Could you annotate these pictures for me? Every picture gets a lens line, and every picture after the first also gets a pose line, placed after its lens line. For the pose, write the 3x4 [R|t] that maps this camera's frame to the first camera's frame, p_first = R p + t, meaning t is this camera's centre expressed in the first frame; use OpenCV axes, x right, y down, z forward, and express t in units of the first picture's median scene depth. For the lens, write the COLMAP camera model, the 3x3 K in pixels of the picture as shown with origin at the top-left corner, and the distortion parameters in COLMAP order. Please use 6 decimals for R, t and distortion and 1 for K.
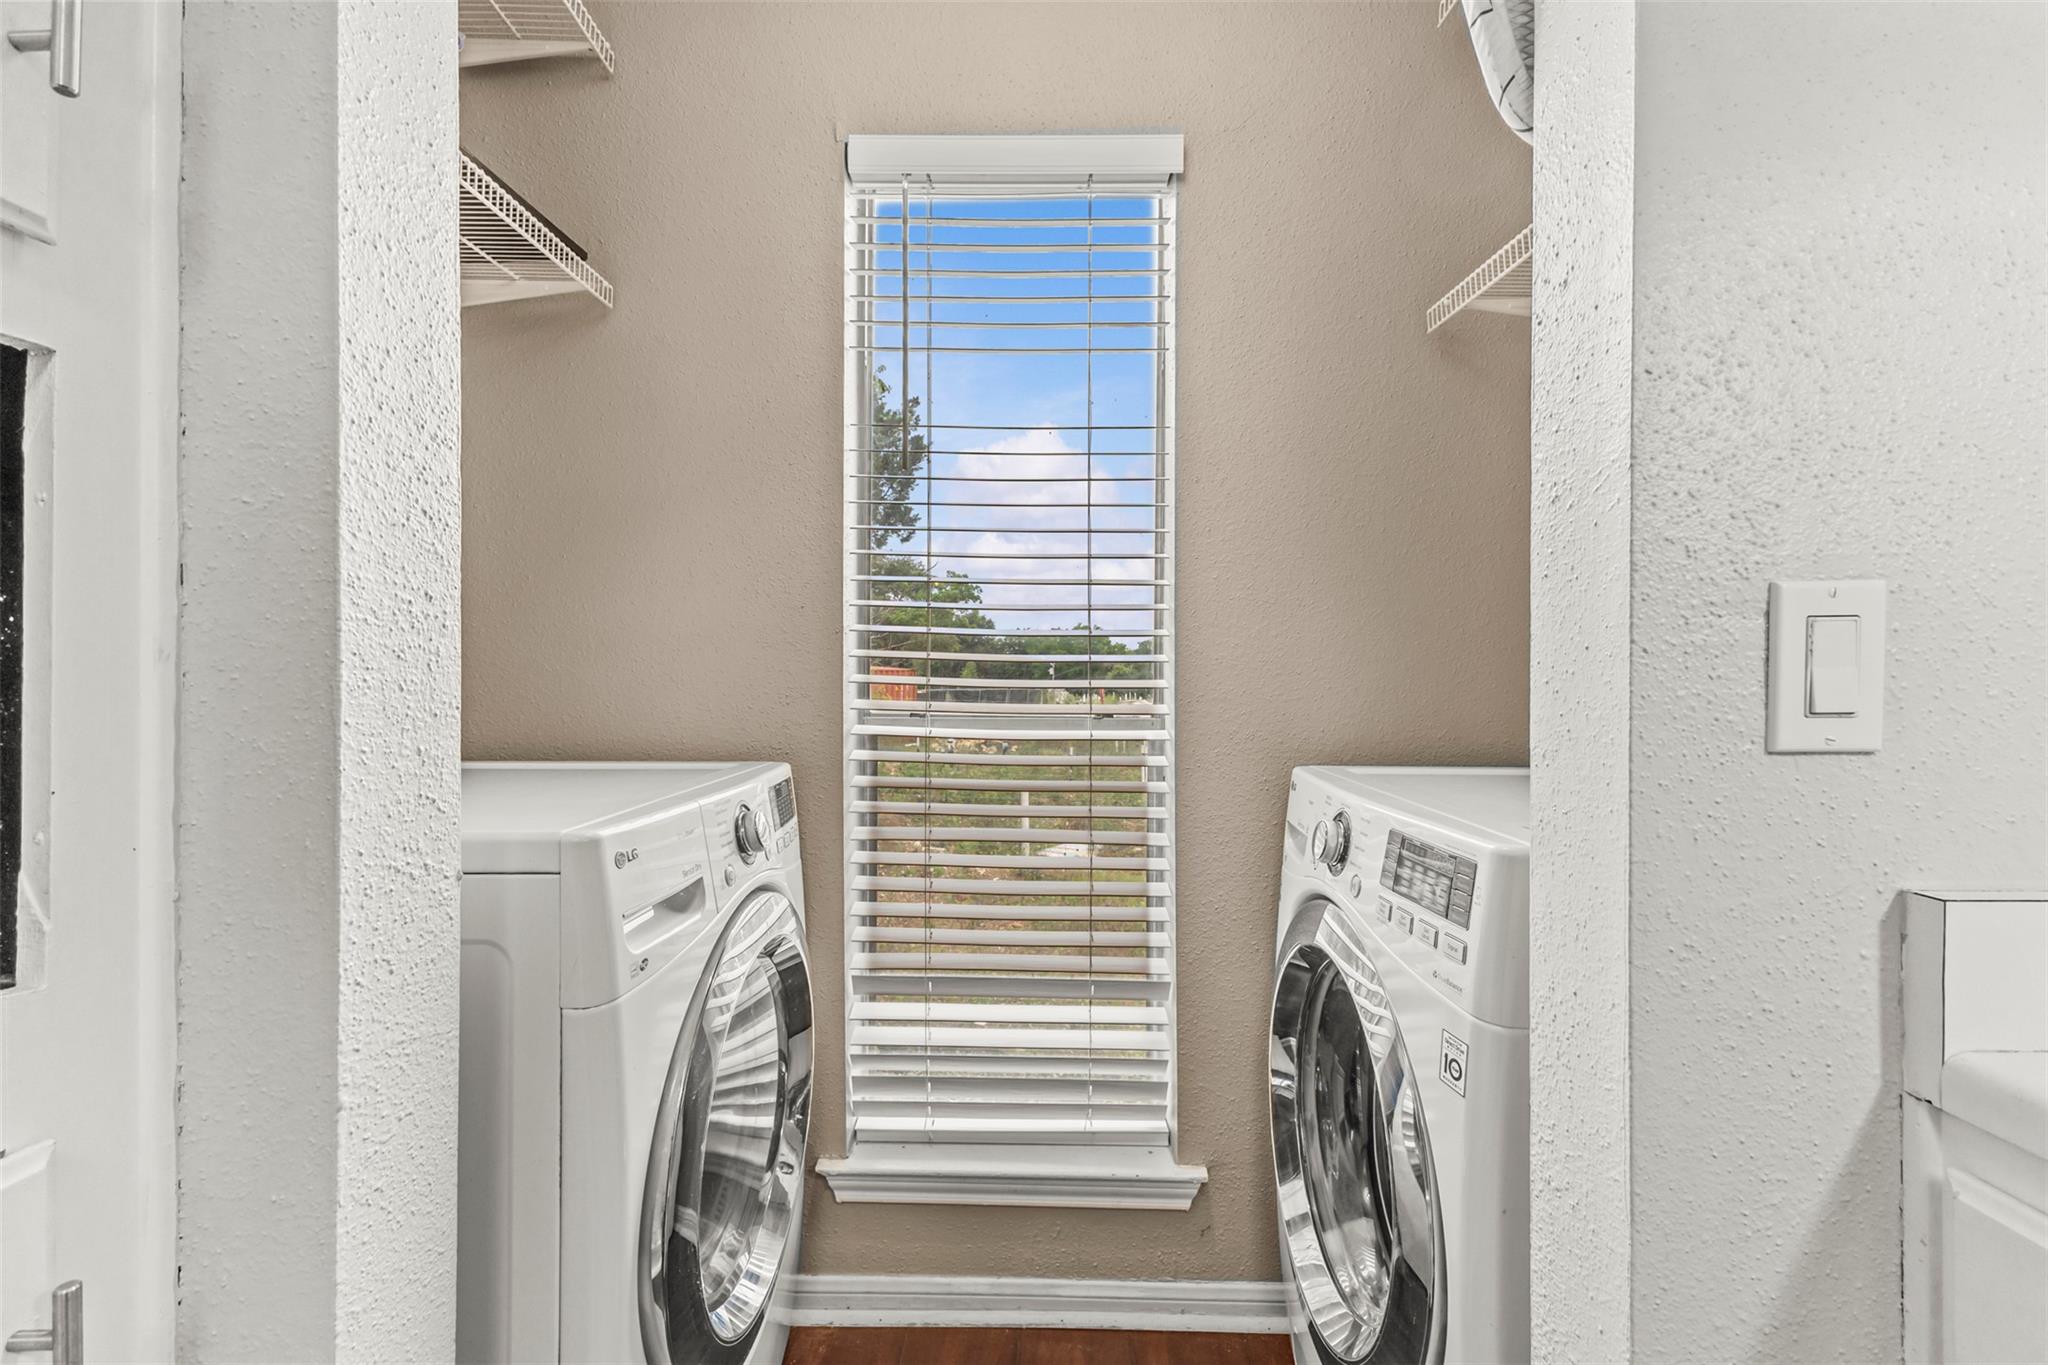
lens RADIAL K [[878.6, 0, 1024.3], [0, 878.6, 674.9], [0, 0, 1]] dist [0.013811, -0.004209]
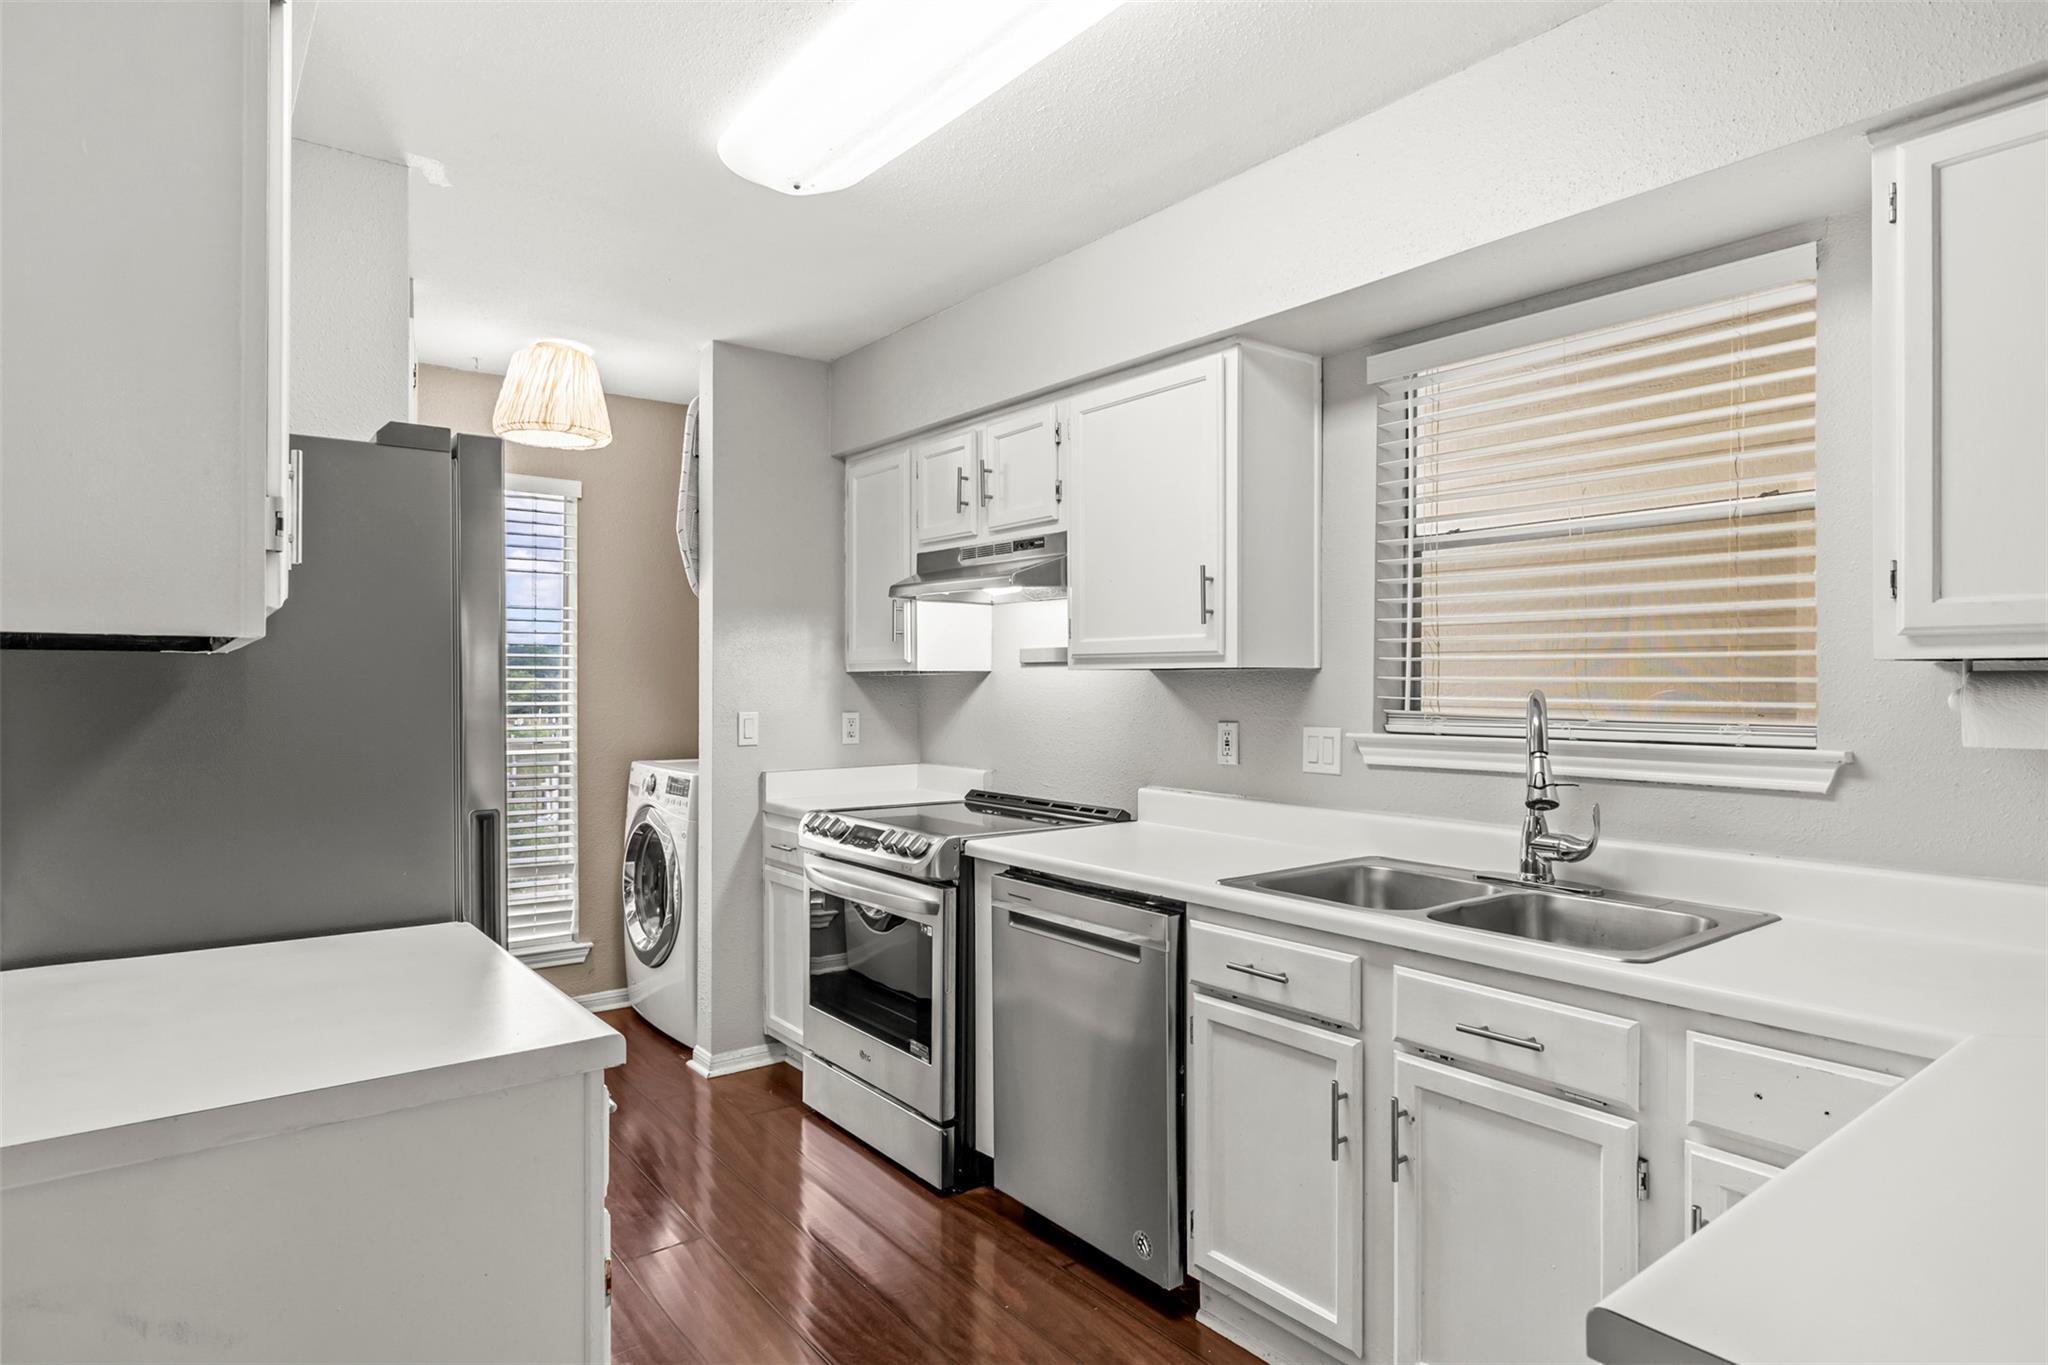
lens RADIAL K [[1119.0, 0, 1023.1], [0, 1119.0, 689.9], [0, 0, 1]] dist [0.000499, 0.000054]
pose [[0.779549, -0.004348, 0.626326, -0.777071], [-0.002082, 0.999952, 0.009534, -0.122685], [-0.626337, -0.008737, 0.779503, -2.054927]]
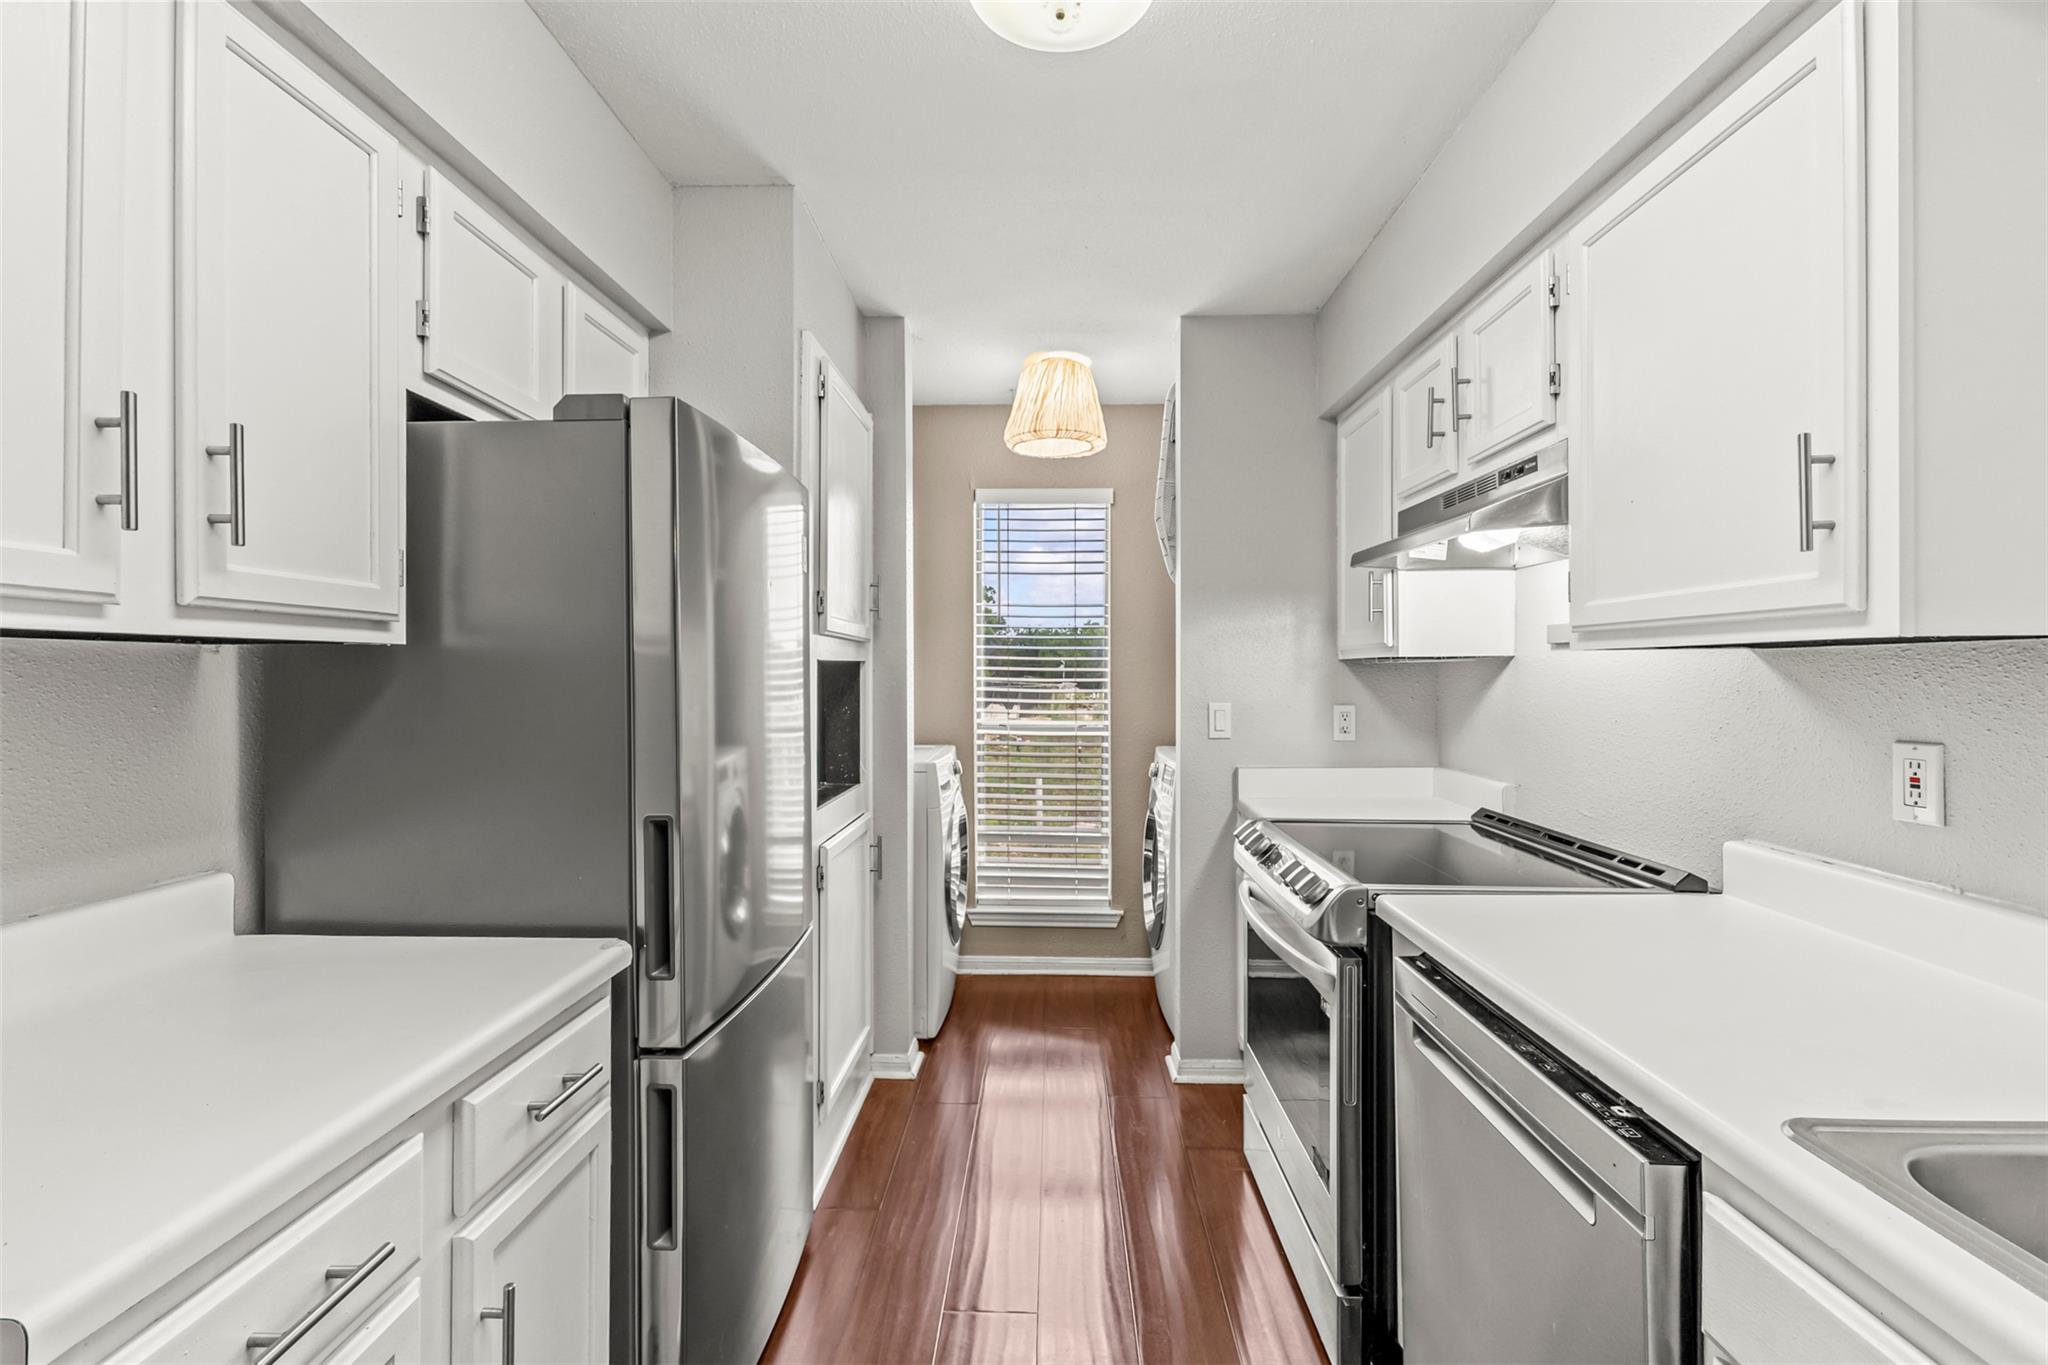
lens RADIAL K [[878.6, 0, 1024.3], [0, 878.6, 674.9], [0, 0, 1]] dist [0.013811, -0.004209]
pose [[0.999956, -0.003265, -0.008778, -0.049112], [0.003313, 0.999979, 0.005504, -0.118681], [0.008759, -0.005533, 0.999946, -1.553424]]
